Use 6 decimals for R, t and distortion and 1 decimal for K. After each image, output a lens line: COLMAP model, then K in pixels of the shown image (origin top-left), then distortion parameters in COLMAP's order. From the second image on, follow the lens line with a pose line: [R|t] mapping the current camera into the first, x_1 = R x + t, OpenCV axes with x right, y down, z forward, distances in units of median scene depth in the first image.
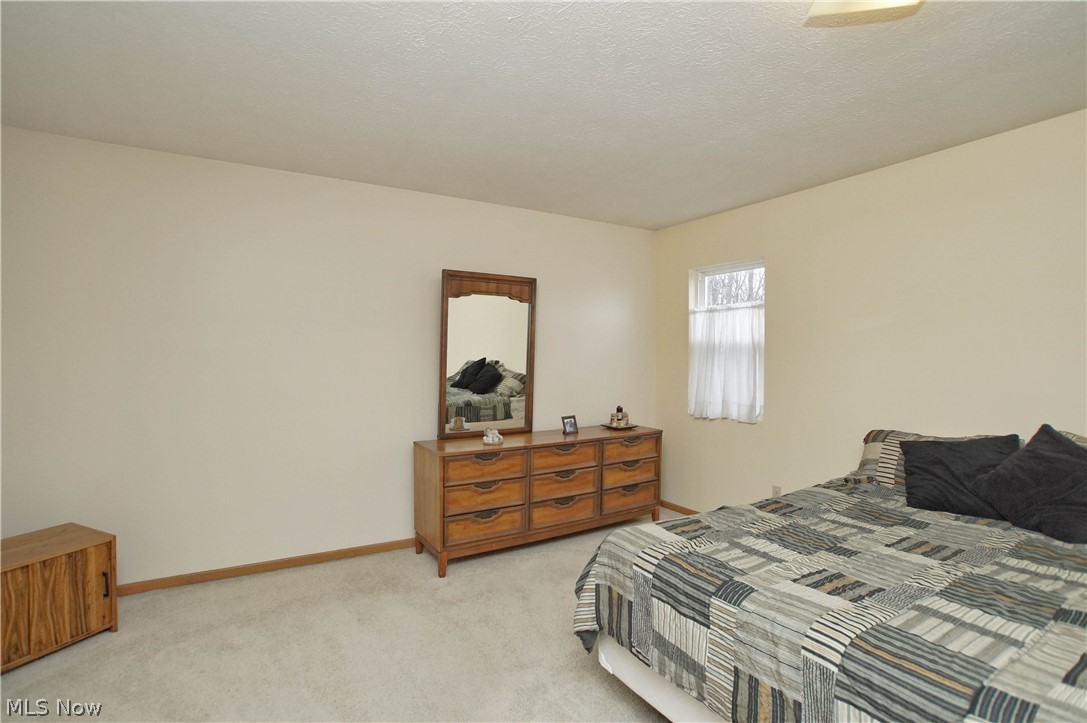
lens RADIAL K [[525.3, 0, 549.5], [0, 525.3, 361.5], [0, 0, 1]] dist [-0.068945, 0.030507]
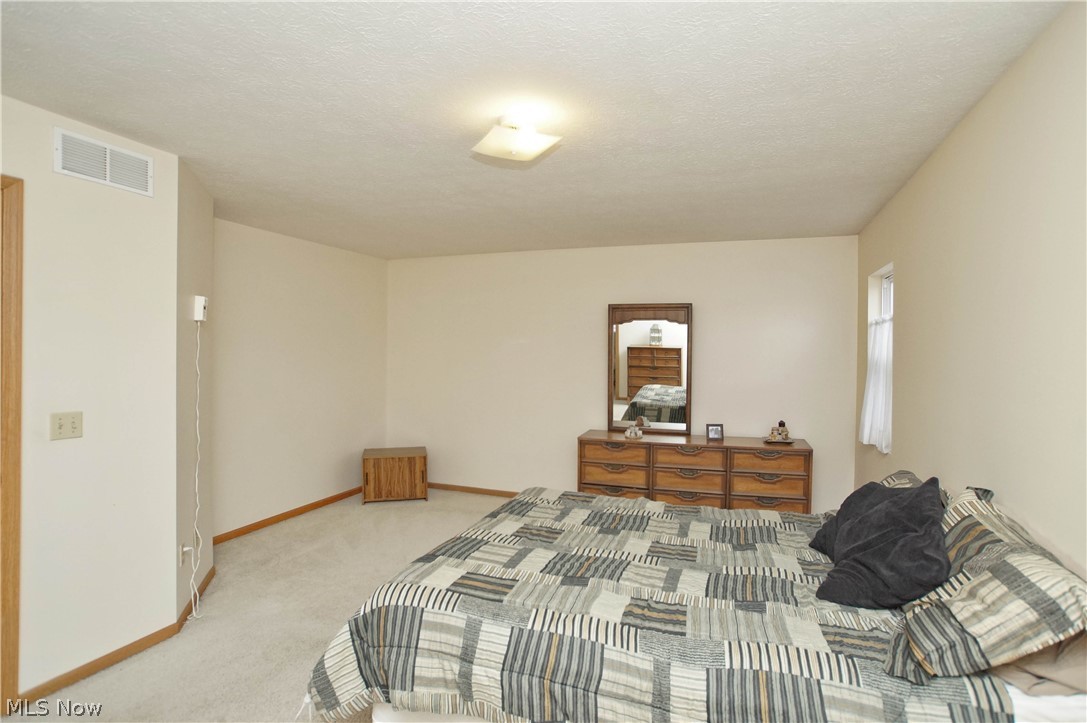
lens RADIAL K [[540.5, 0, 555.0], [0, 540.5, 353.4], [0, 0, 1]] dist [-0.073726, 0.038190]
pose [[0.637794, 0.003319, -0.770200, 0.835479], [-0.015627, 0.999841, -0.008632, -0.037489], [0.770049, 0.017542, 0.637744, 0.007409]]
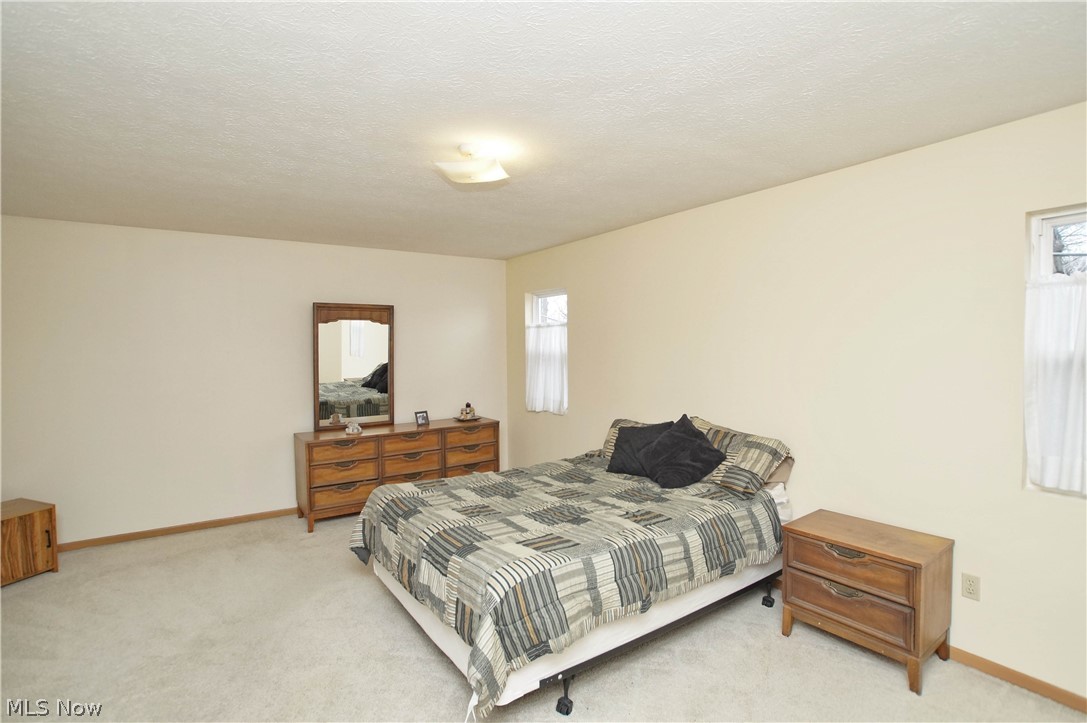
lens RADIAL K [[525.3, 0, 549.5], [0, 525.3, 361.5], [0, 0, 1]] dist [-0.068945, 0.030507]
pose [[0.997885, -0.014883, 0.063280, 0.325443], [0.013602, 0.999695, 0.020616, -0.049241], [-0.063568, -0.019712, 0.997783, -0.362433]]
